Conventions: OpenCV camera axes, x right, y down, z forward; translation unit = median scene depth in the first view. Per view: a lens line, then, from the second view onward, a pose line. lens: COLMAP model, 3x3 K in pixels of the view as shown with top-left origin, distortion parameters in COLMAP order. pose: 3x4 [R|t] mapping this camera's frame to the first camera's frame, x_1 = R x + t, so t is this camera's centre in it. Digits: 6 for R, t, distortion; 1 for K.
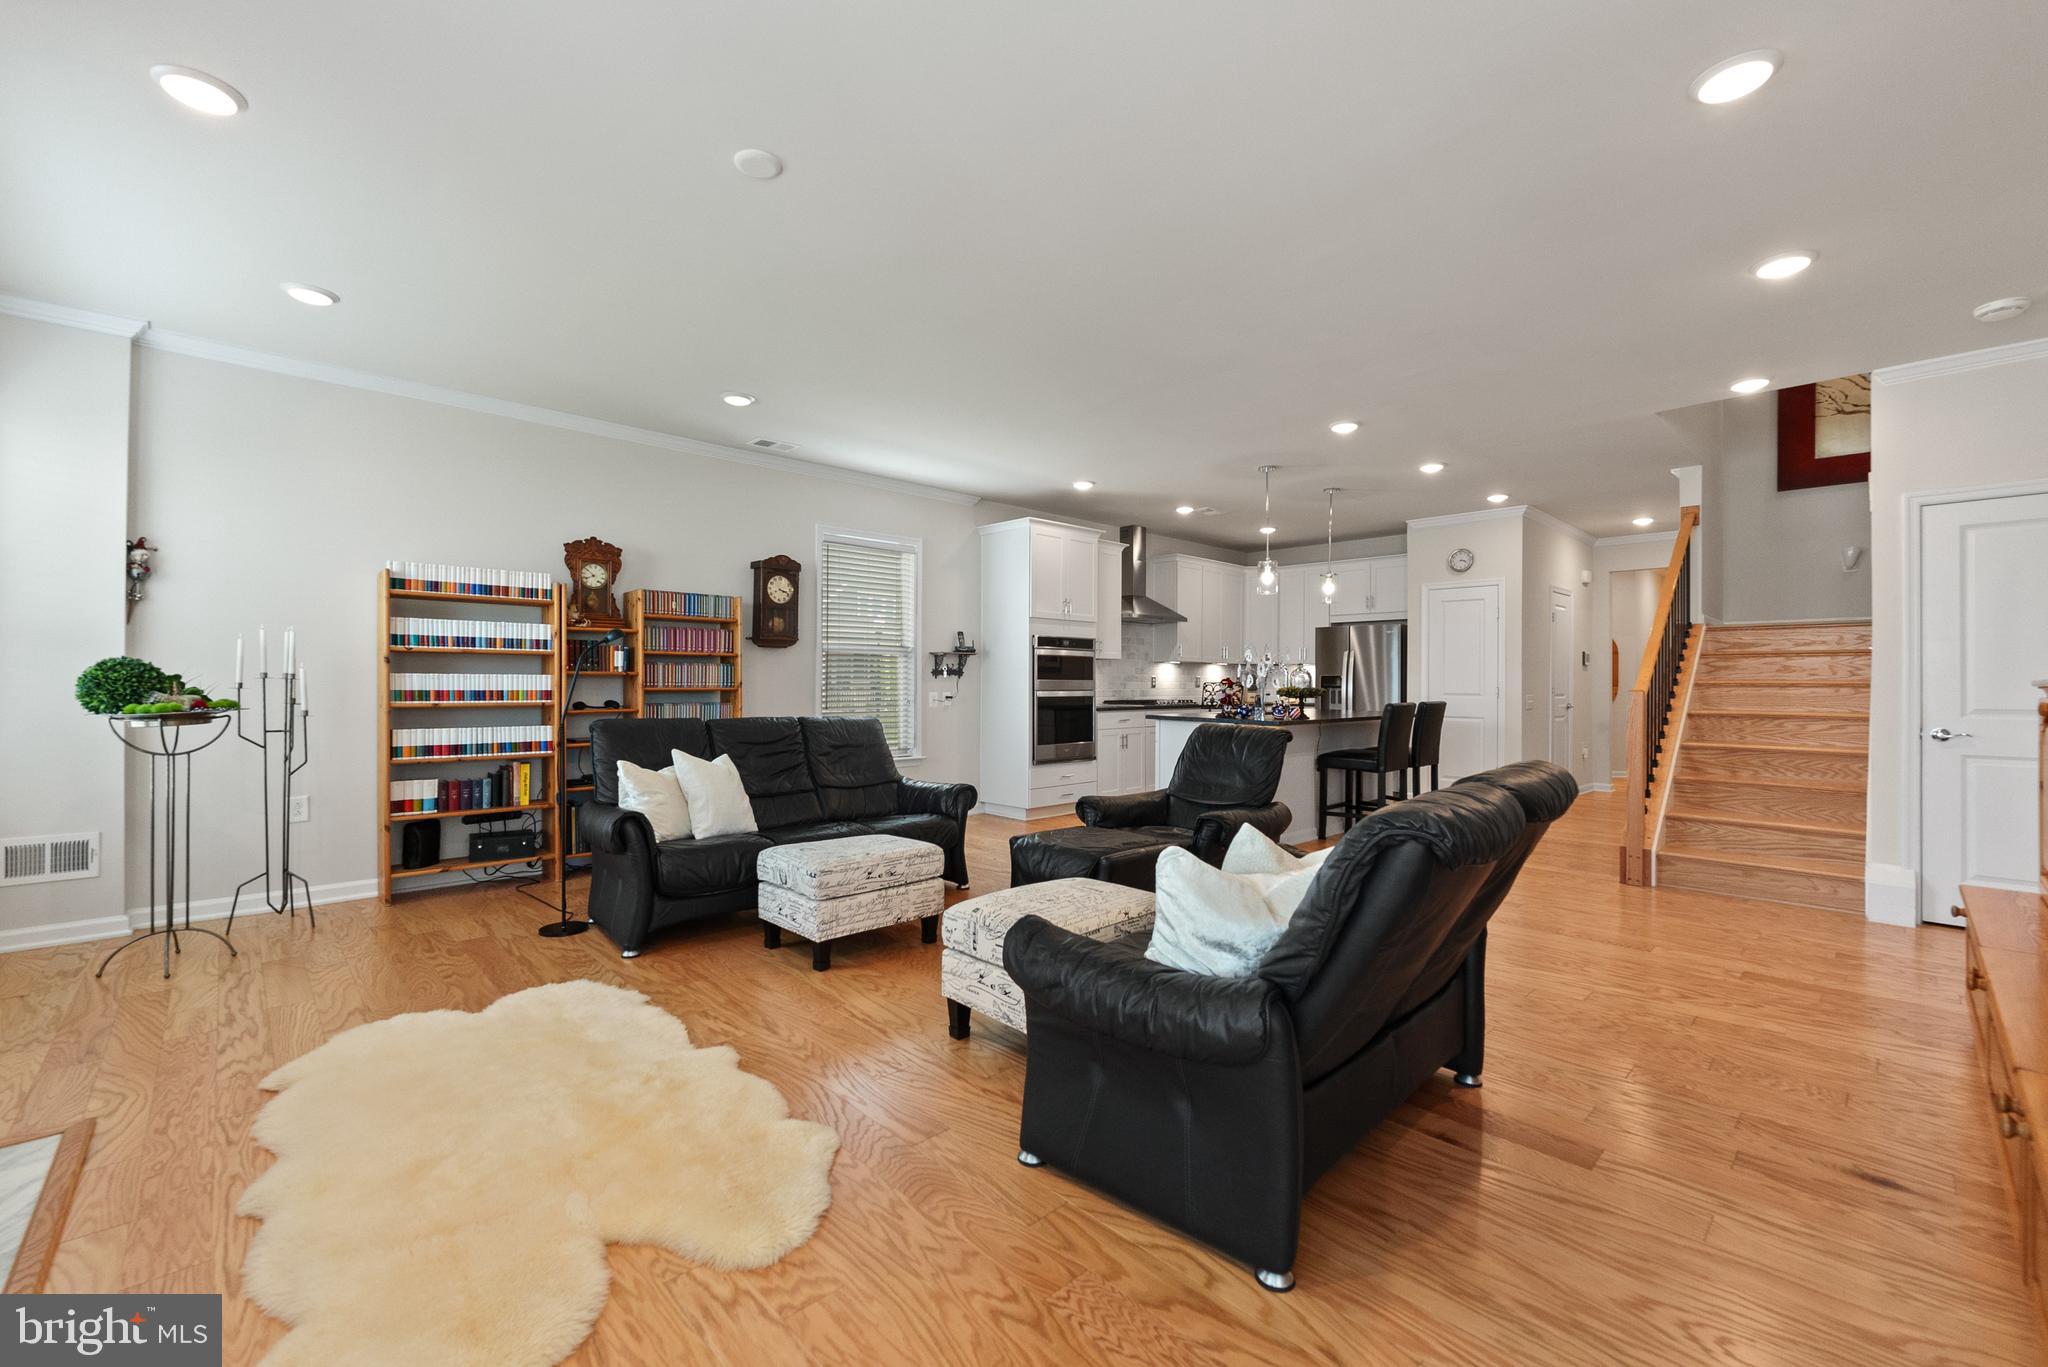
lens RADIAL K [[845.6, 0, 1013.0], [0, 845.6, 675.8], [0, 0, 1]] dist [-0.001307, -0.000227]
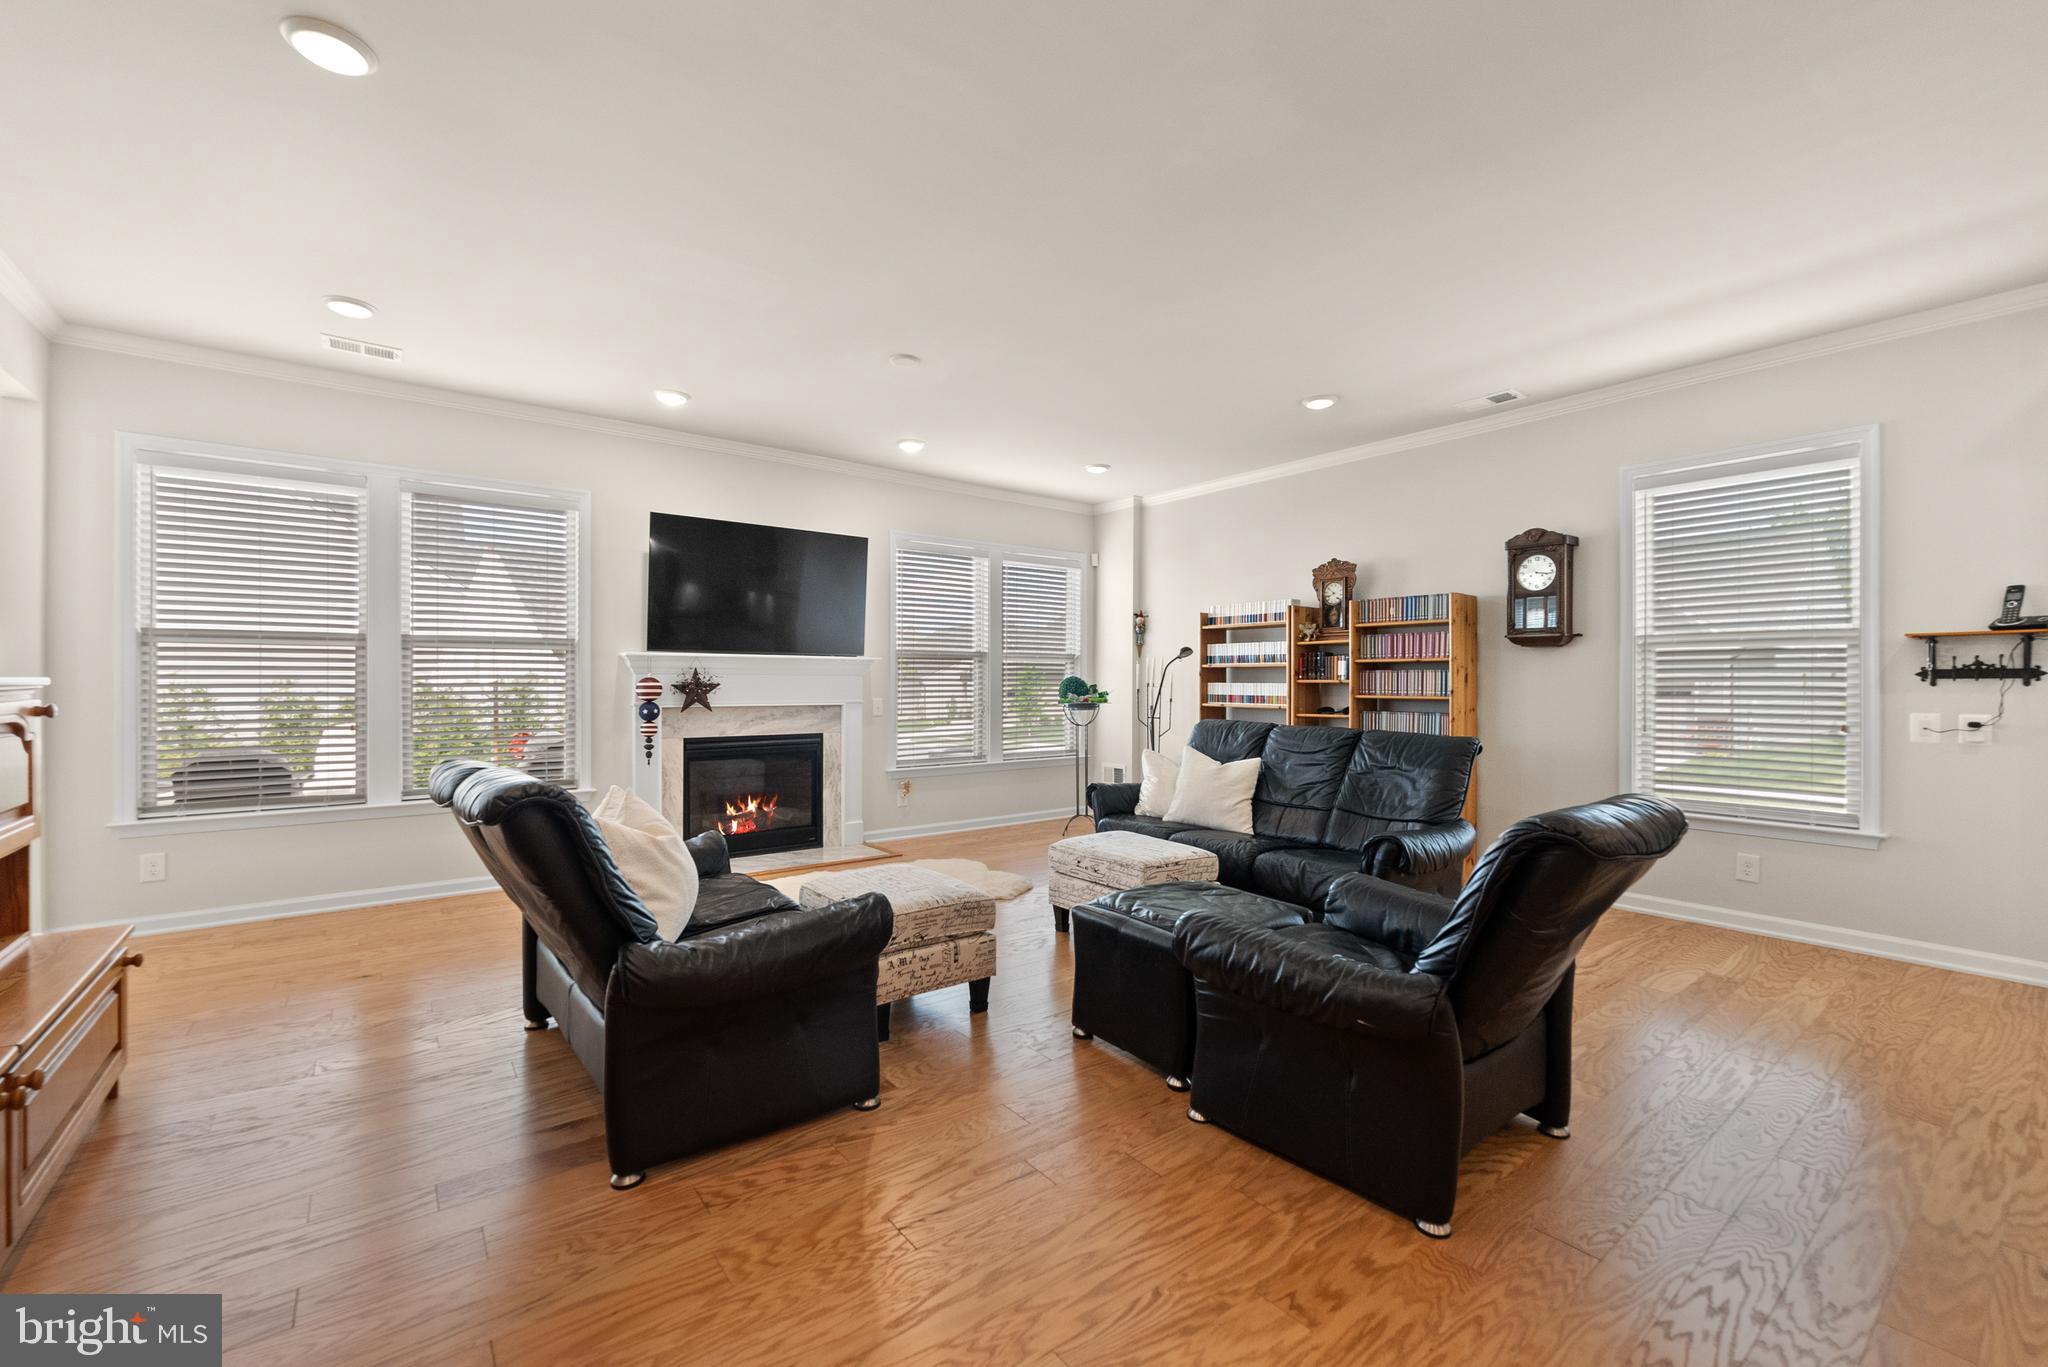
lens RADIAL K [[839.3, 0, 1026.8], [0, 839.3, 679.4], [0, 0, 1]] dist [-0.002336, -0.000456]
pose [[-0.094013, -0.011142, -0.995509, 0.621509], [0.002381, 0.999932, -0.011417, 0.005298], [0.995568, -0.003443, -0.093980, 0.692556]]
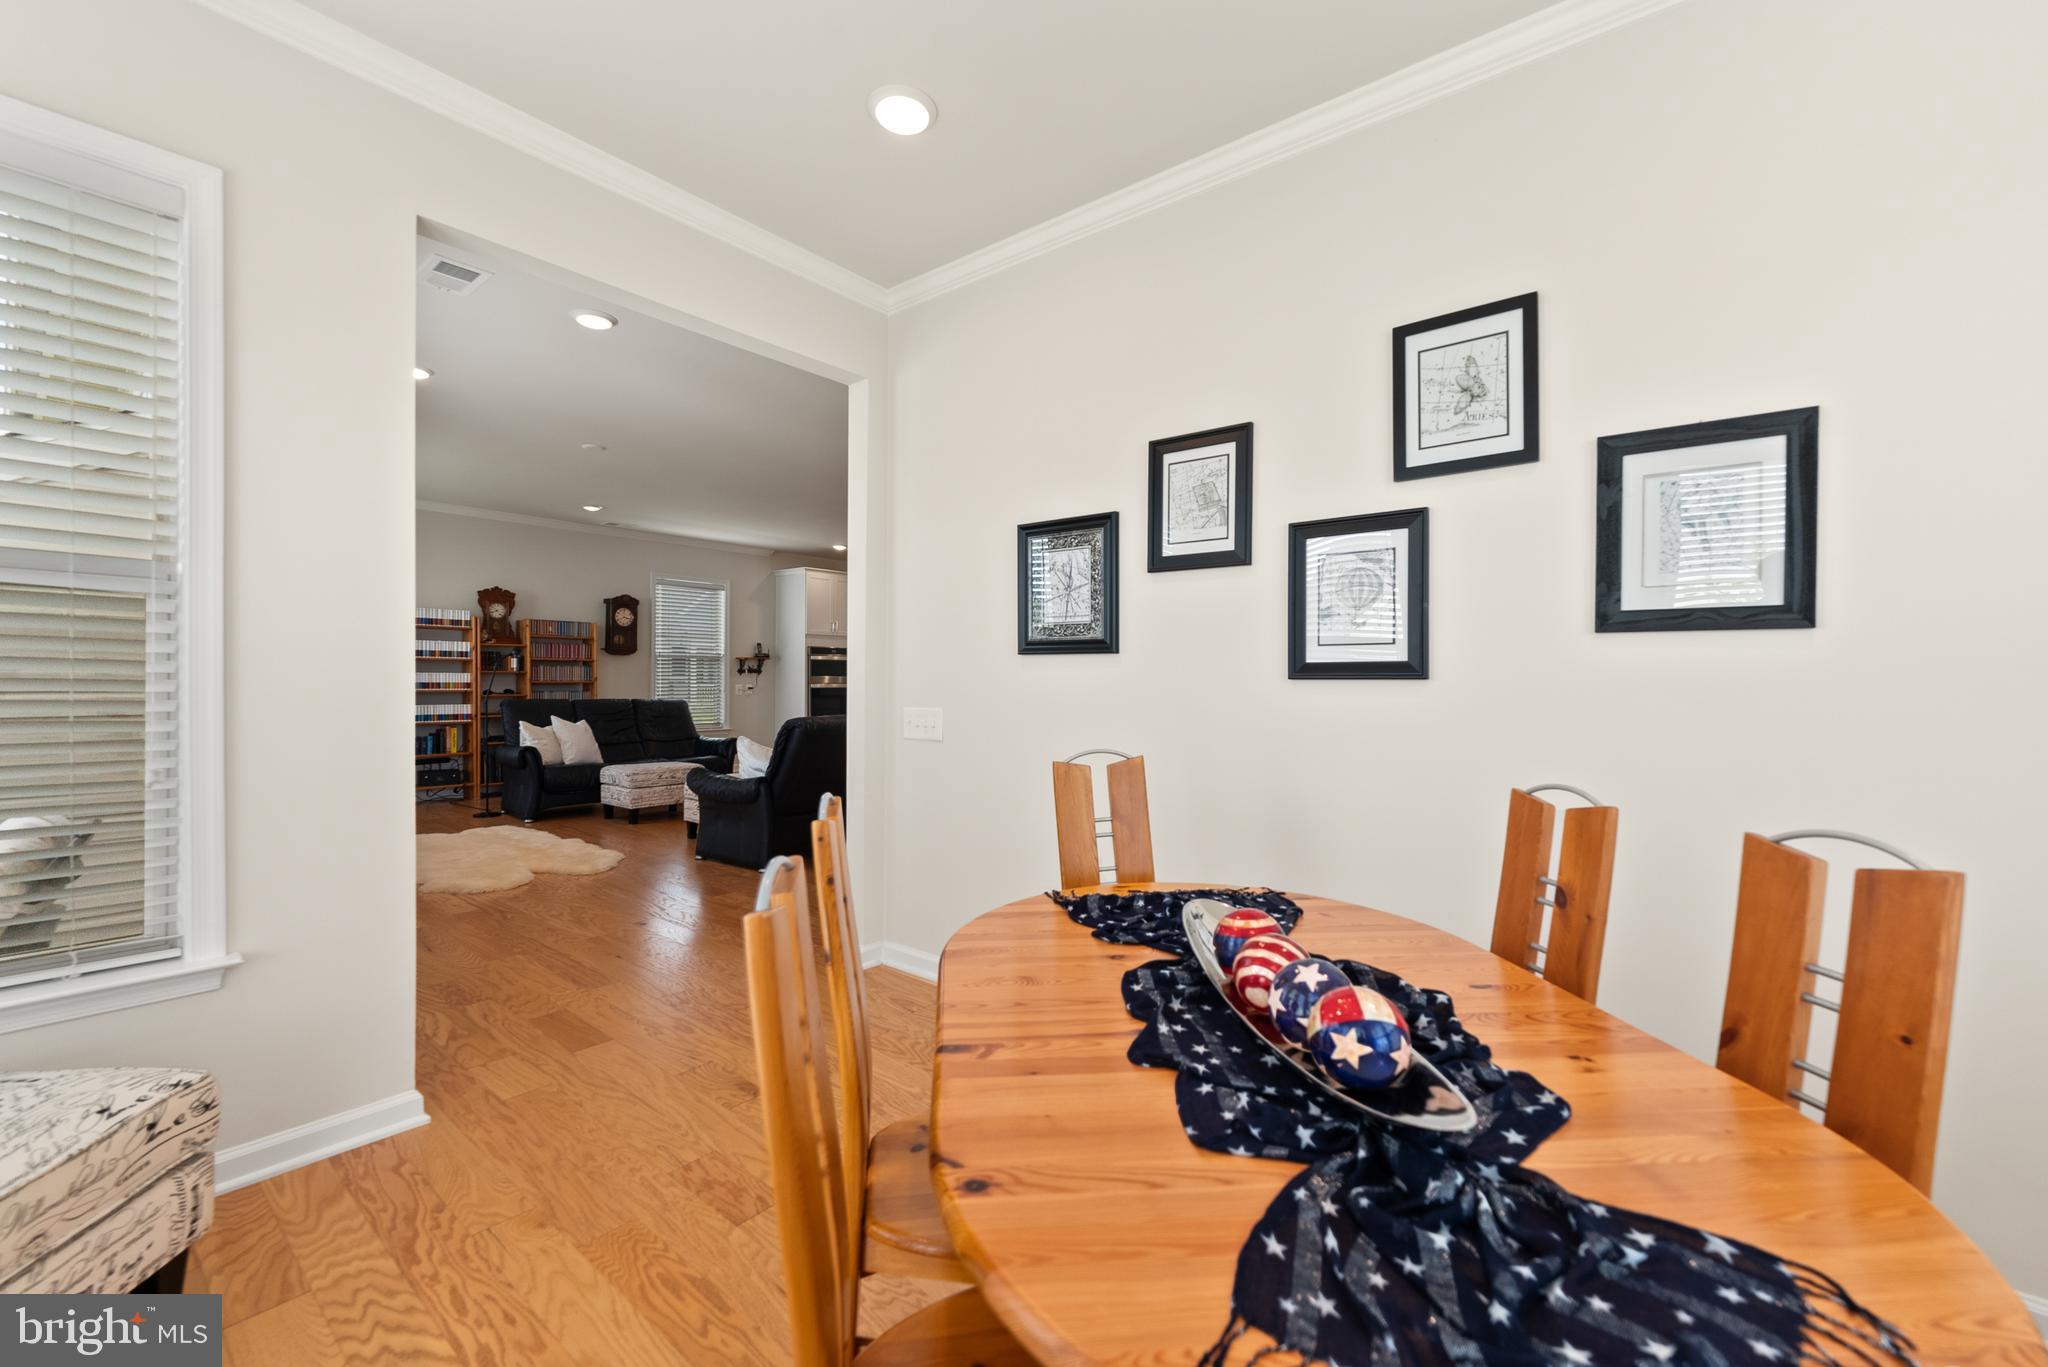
lens RADIAL K [[839.3, 0, 1026.8], [0, 839.3, 679.4], [0, 0, 1]] dist [-0.002336, -0.000456]
pose [[0.989772, 0.002067, 0.142641, 0.262429], [-0.003619, 0.999937, 0.010628, -0.009400], [-0.142610, -0.011036, 0.989717, -0.695589]]
